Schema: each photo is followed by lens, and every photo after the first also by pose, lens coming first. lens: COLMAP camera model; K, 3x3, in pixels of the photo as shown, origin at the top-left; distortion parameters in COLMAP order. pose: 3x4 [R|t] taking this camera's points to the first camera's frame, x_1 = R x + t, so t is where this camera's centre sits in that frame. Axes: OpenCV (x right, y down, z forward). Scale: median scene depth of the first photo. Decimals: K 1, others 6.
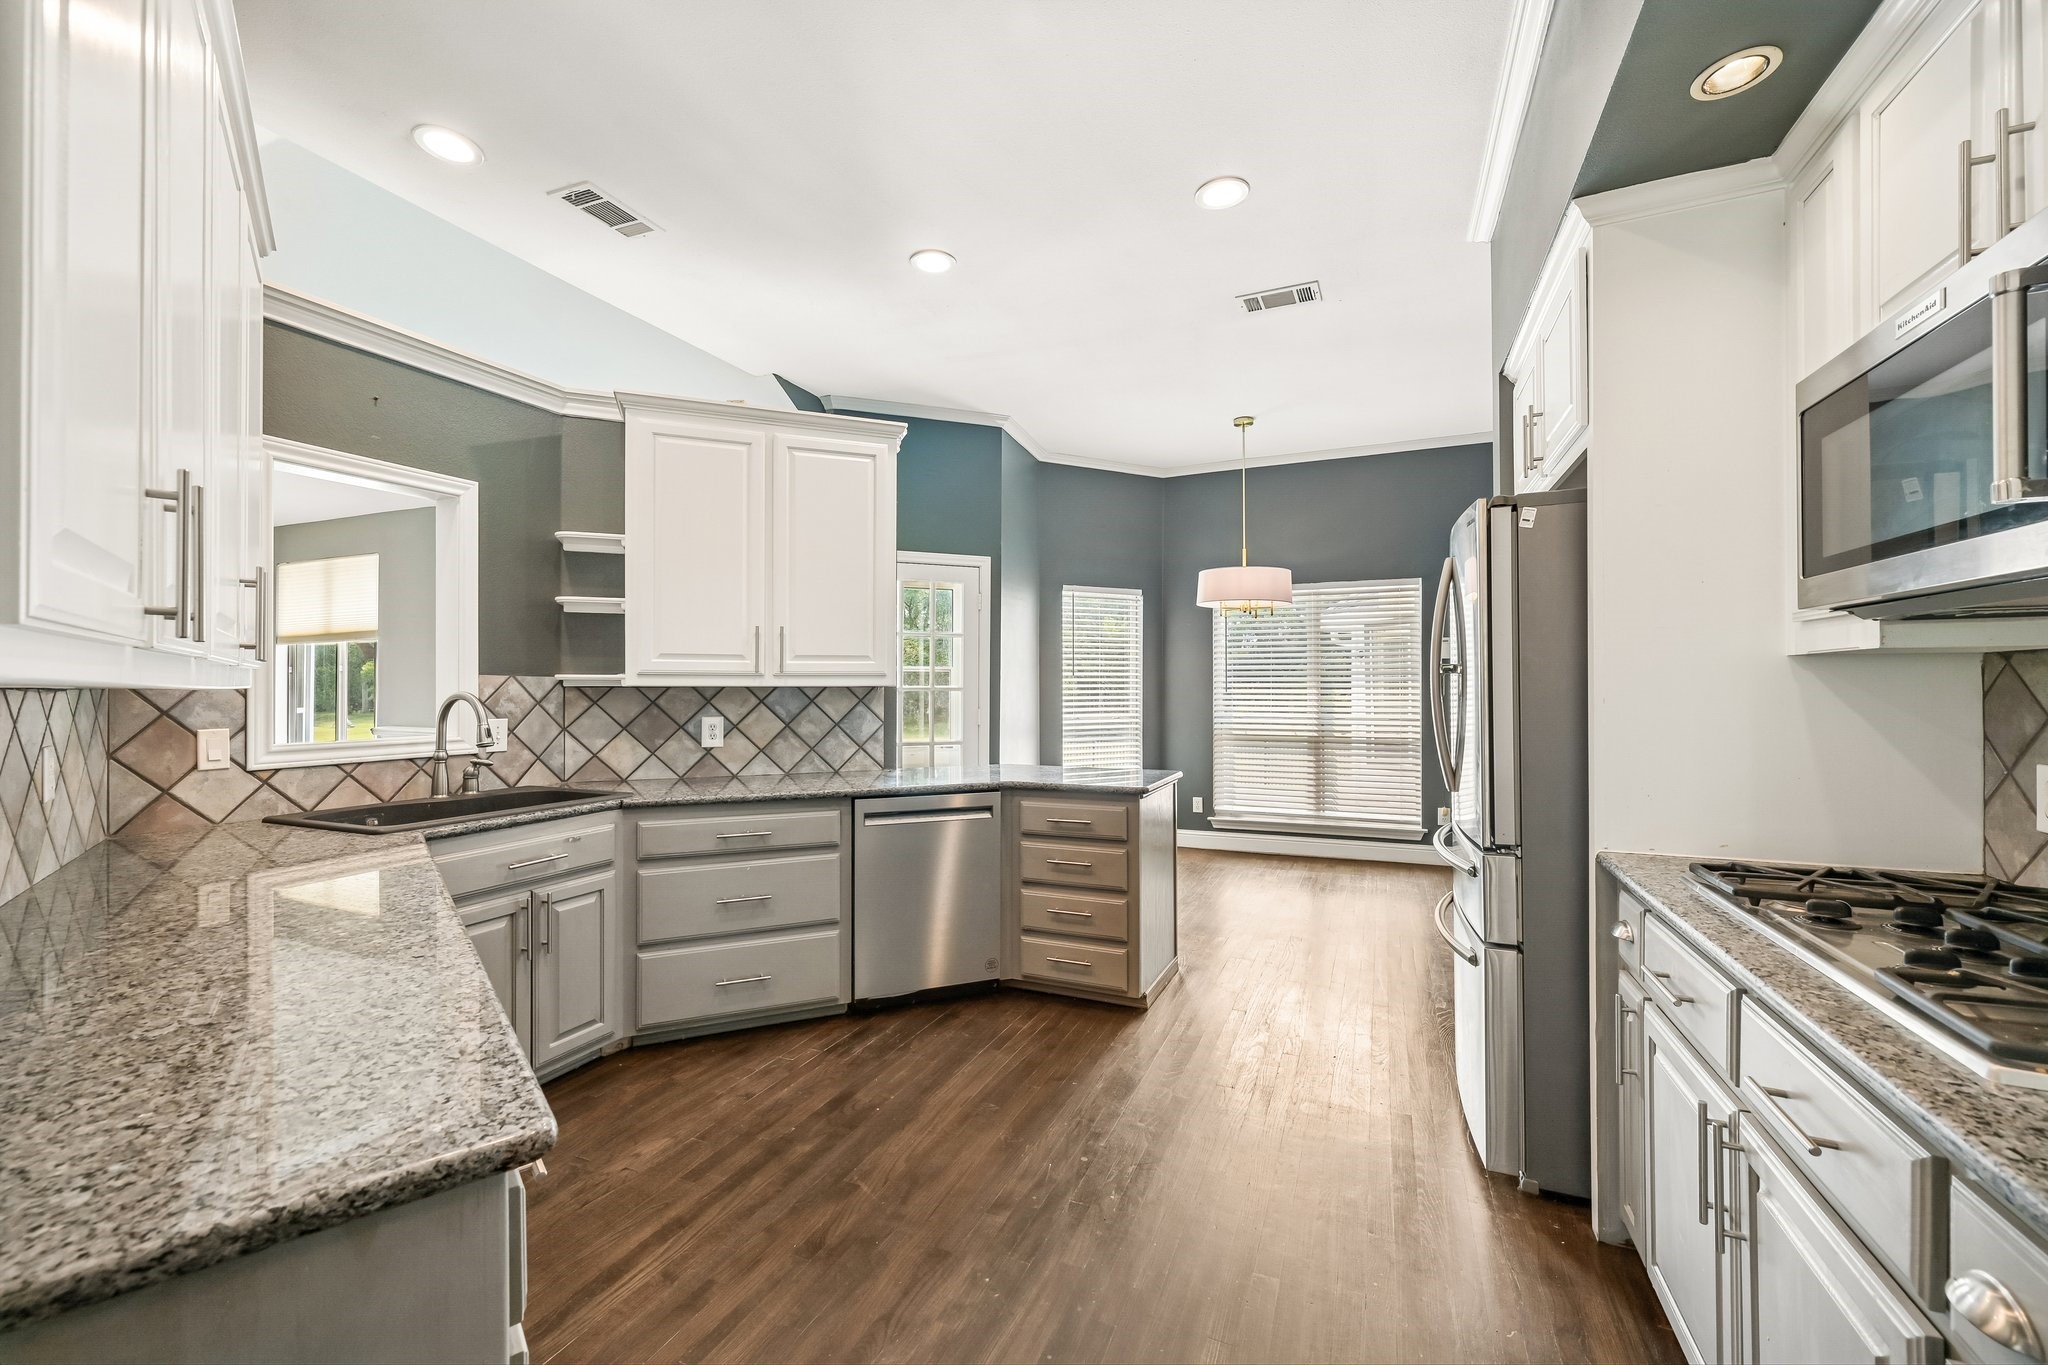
lens RADIAL K [[824.7, 0, 1021.7], [0, 824.7, 677.2], [0, 0, 1]] dist [0.000822, -0.000538]
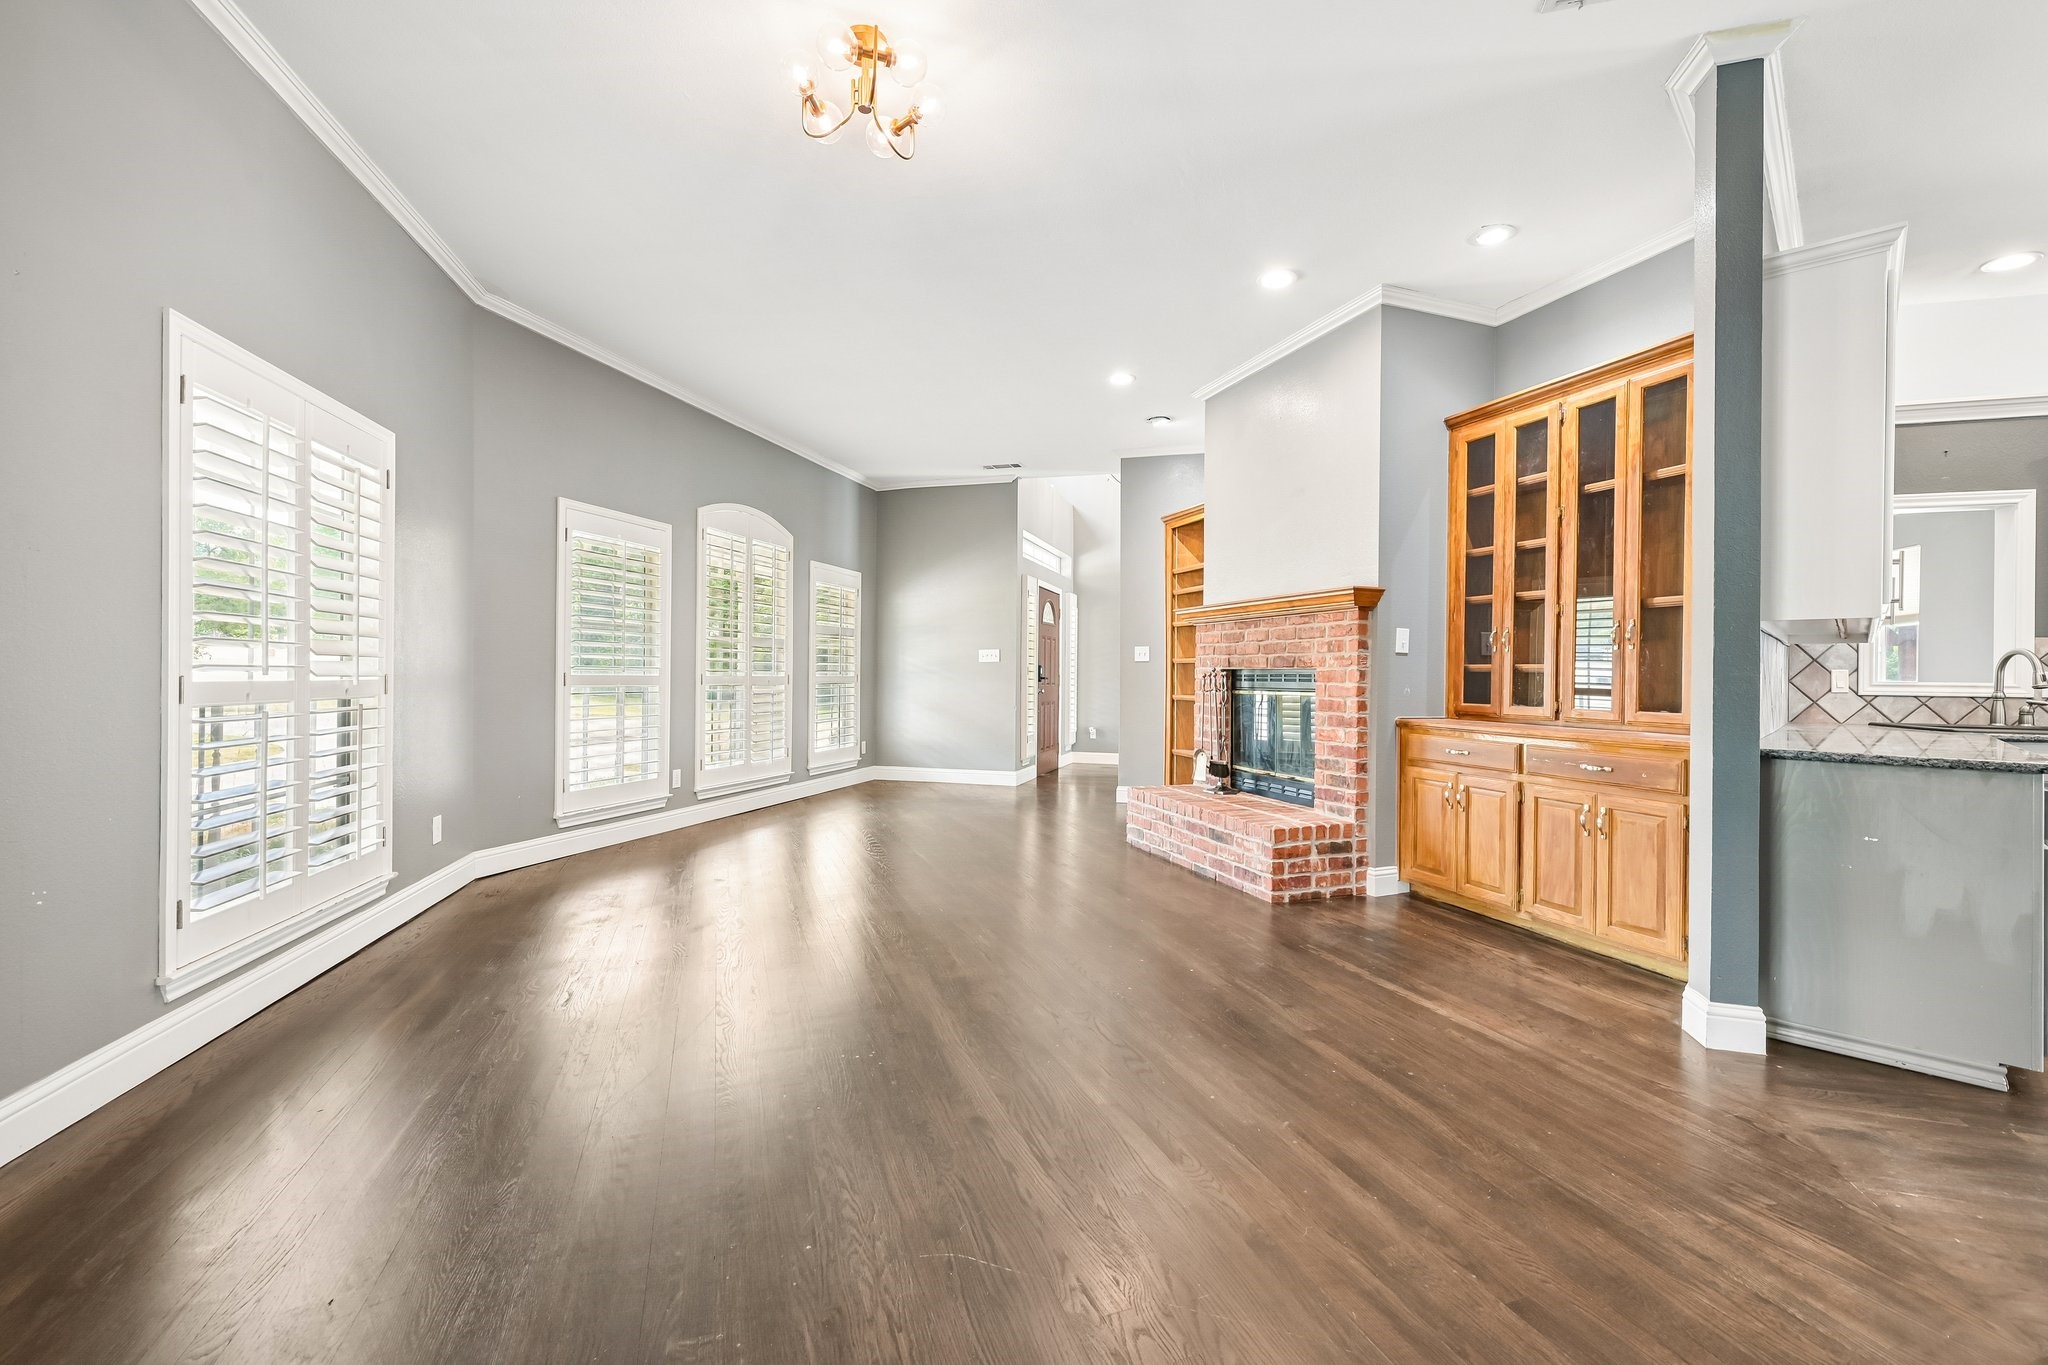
lens RADIAL K [[824.7, 0, 1030.7], [0, 824.7, 677.8], [0, 0, 1]] dist [0.000822, -0.000538]
pose [[0.114042, 0.006381, -0.993455, 0.512873], [-0.001657, 0.999979, 0.006233, 0.062148], [0.993475, 0.000936, 0.114050, -0.814684]]
